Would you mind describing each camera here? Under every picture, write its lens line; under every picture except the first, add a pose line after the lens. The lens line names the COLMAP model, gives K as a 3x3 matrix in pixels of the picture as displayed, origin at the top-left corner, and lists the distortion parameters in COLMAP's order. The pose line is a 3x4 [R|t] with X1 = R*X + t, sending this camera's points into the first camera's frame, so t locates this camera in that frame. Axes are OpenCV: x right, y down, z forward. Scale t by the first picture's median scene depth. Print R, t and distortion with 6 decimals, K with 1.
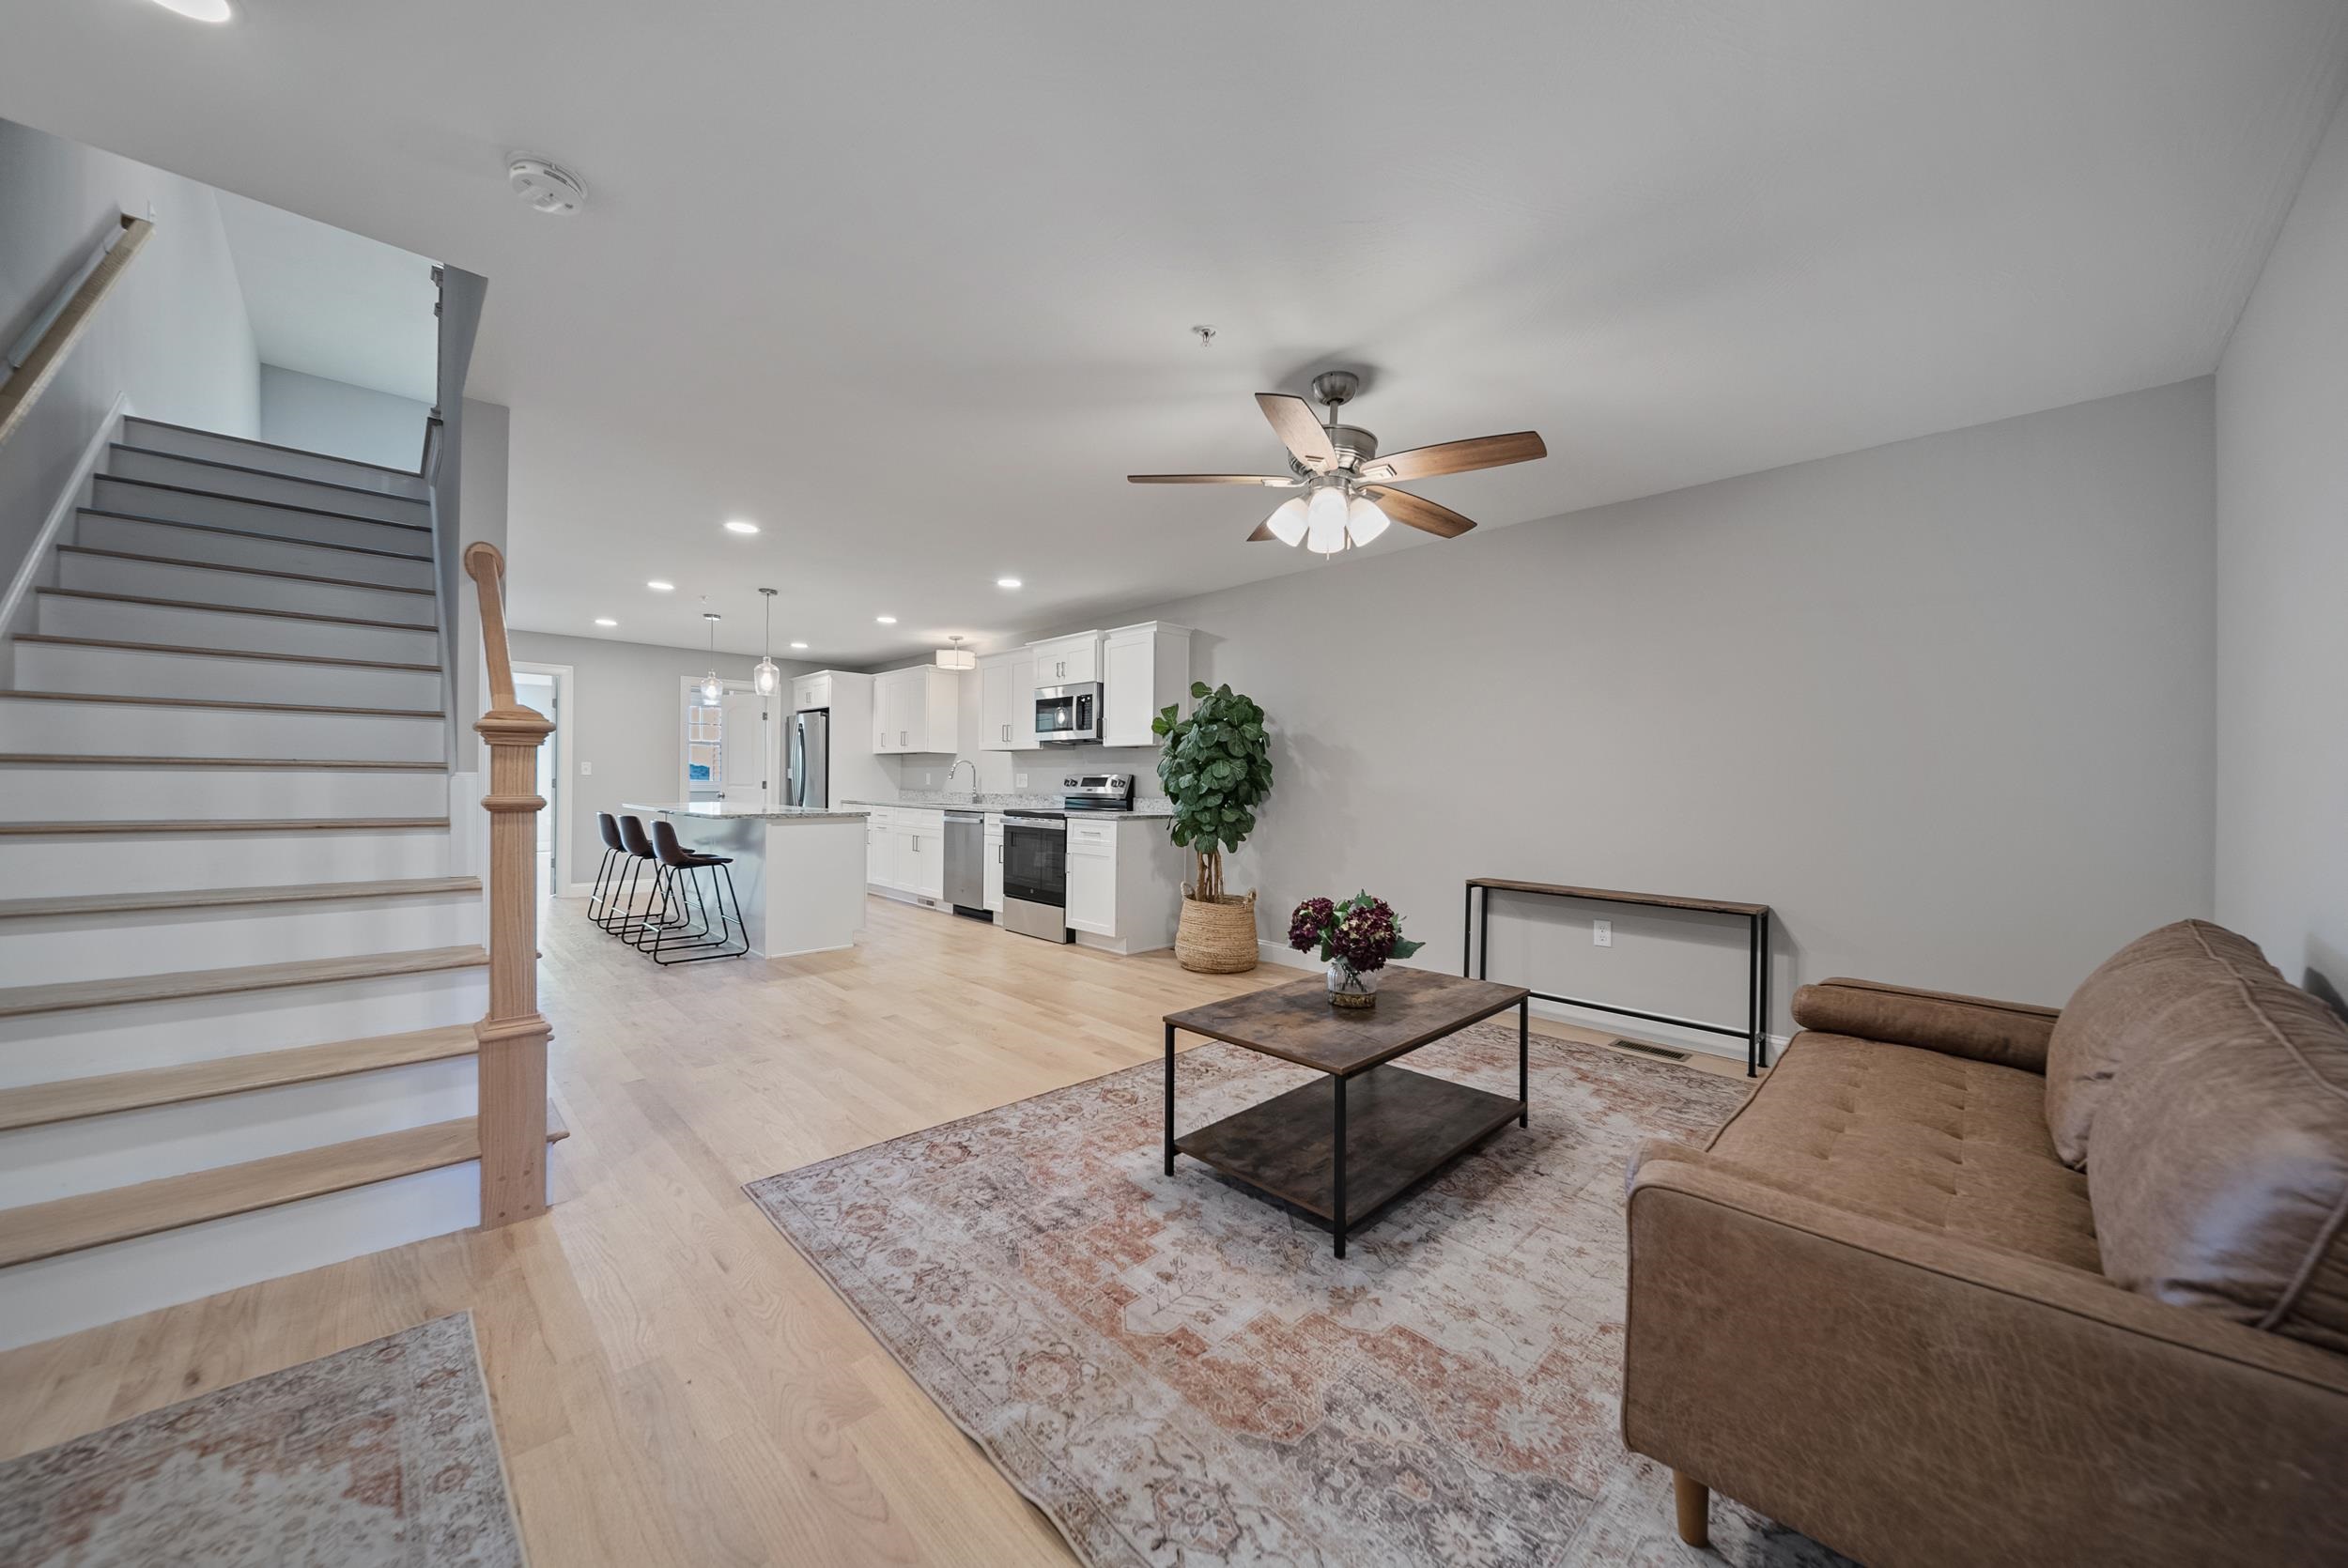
lens RADIAL K [[833.3, 0, 1176.1], [0, 833.3, 785.7], [0, 0, 1]] dist [0.001944, -0.000158]
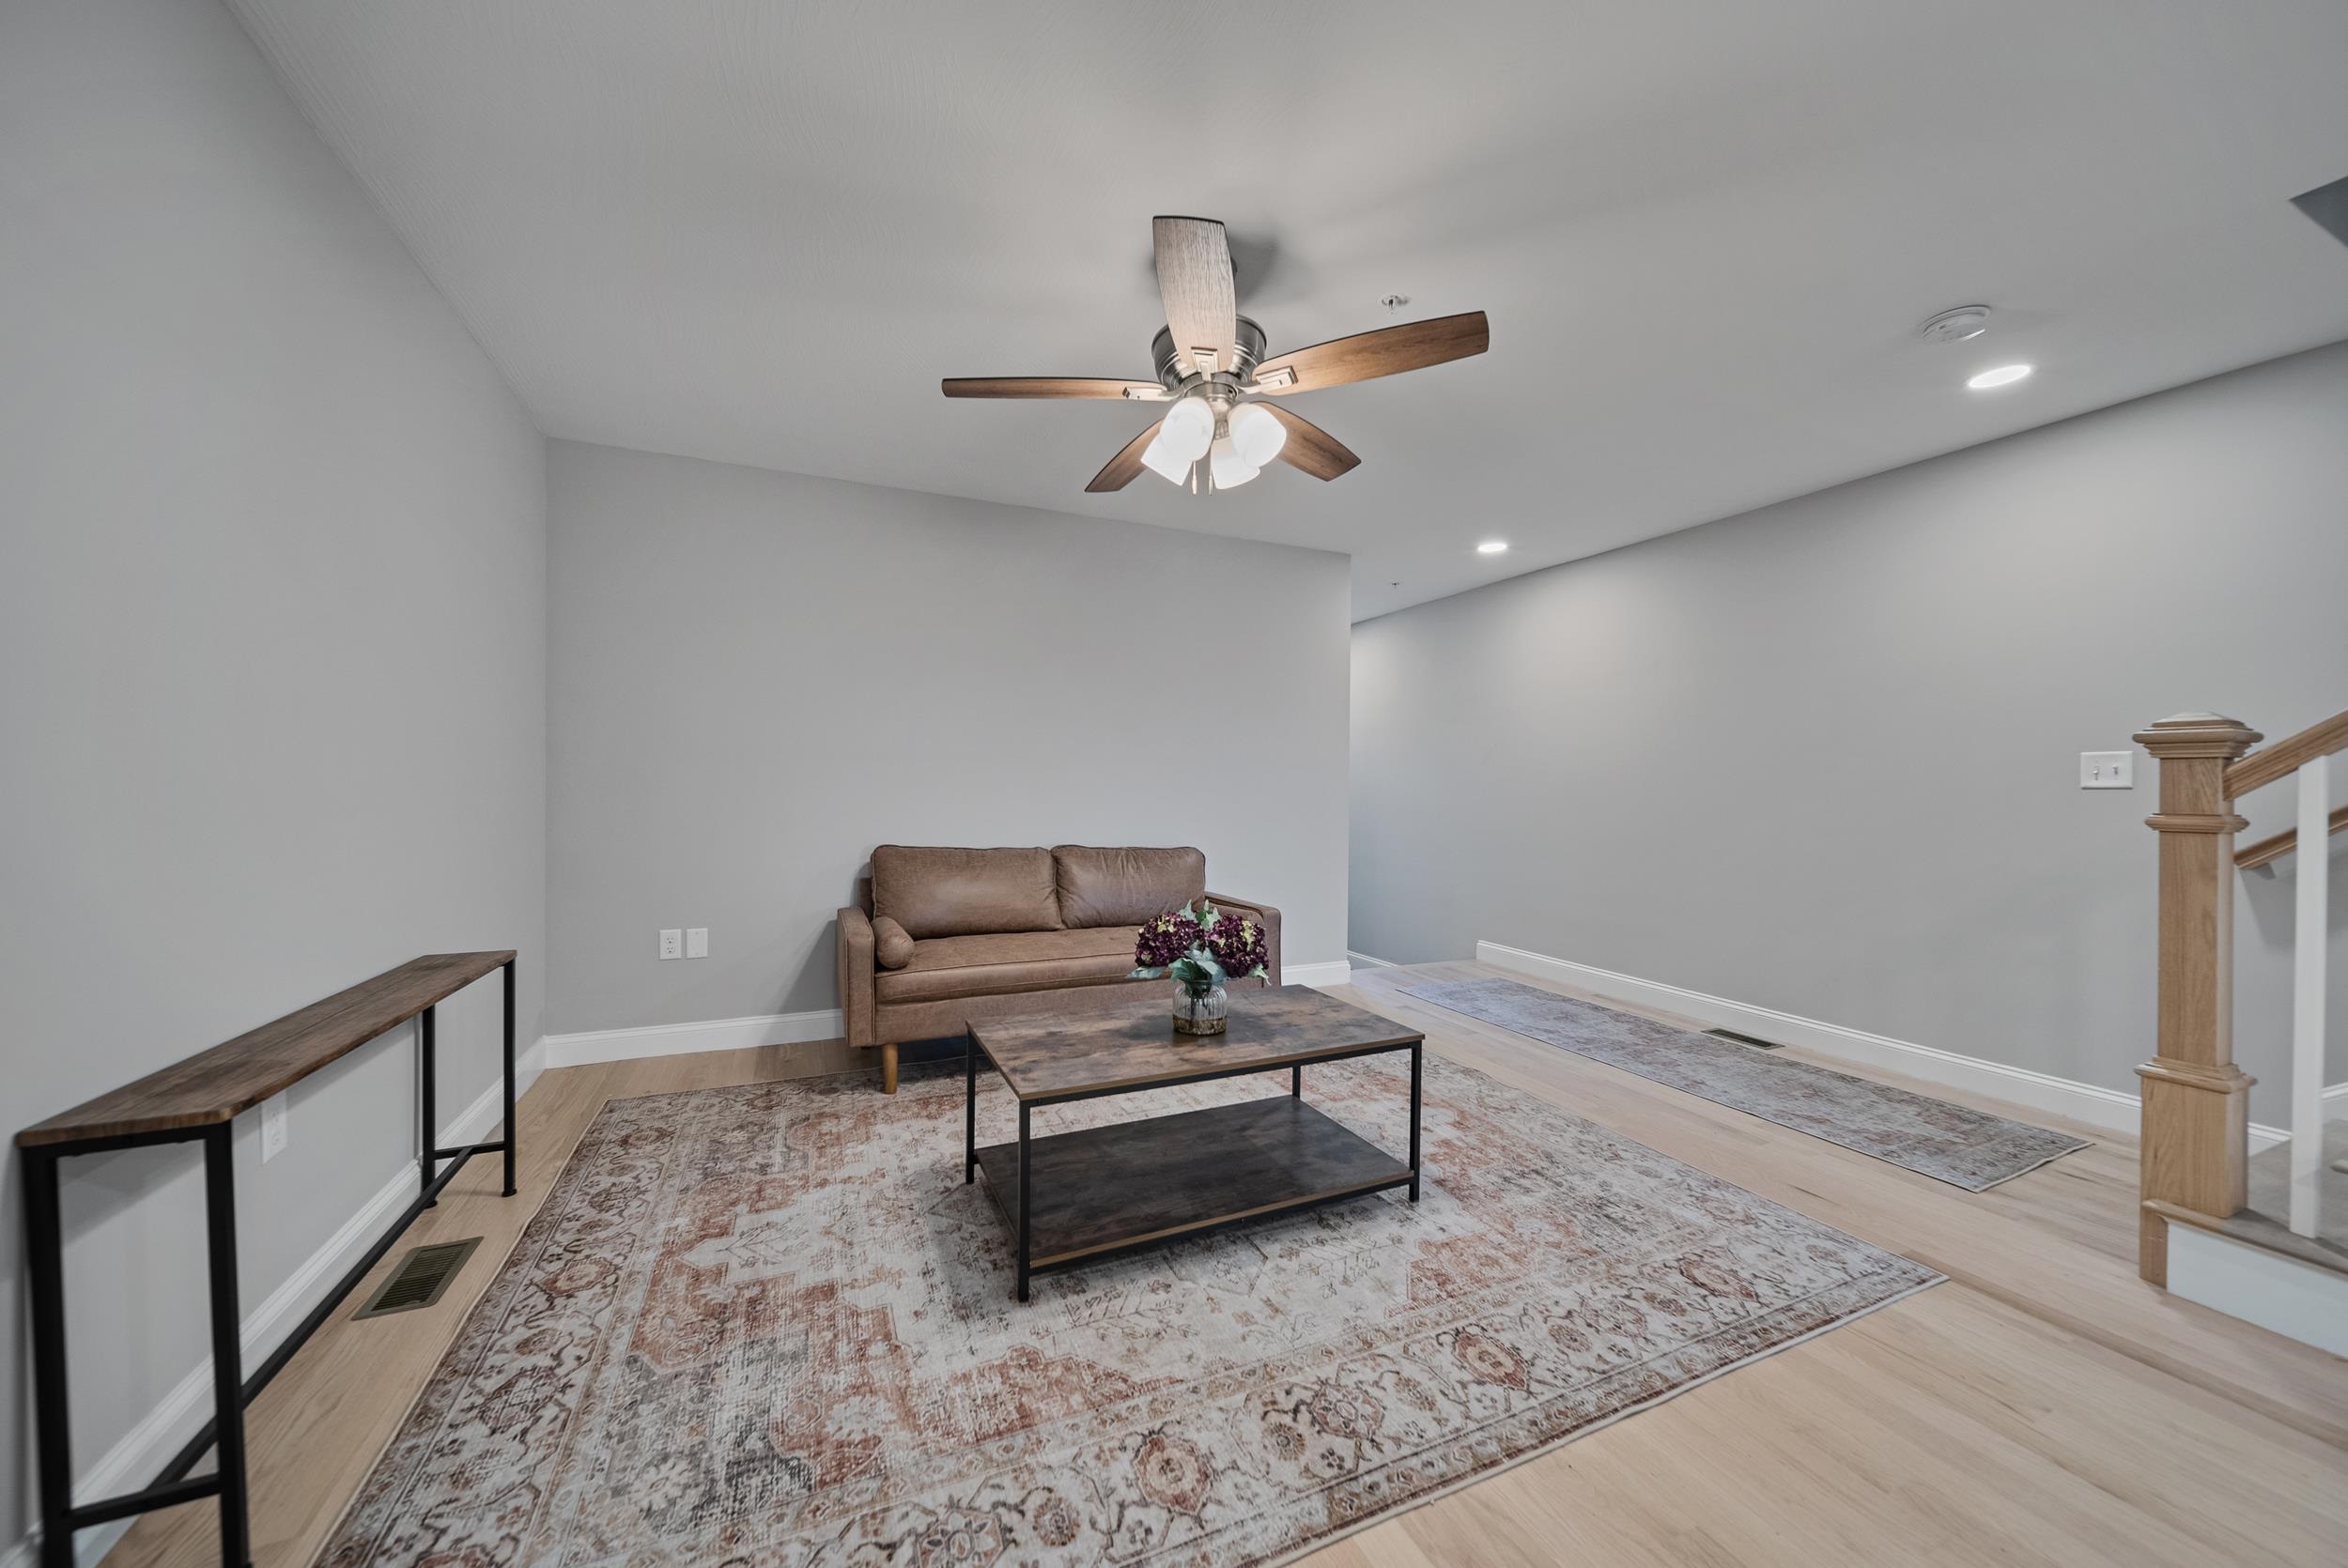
lens RADIAL K [[833.3, 0, 1167.3], [0, 833.3, 790.0], [0, 0, 1]] dist [0.001944, -0.000158]
pose [[-0.936163, -0.022836, 0.350824, -0.062477], [-0.019734, 0.999728, 0.012413, -0.003280], [-0.351012, 0.004697, -0.936359, 1.837923]]
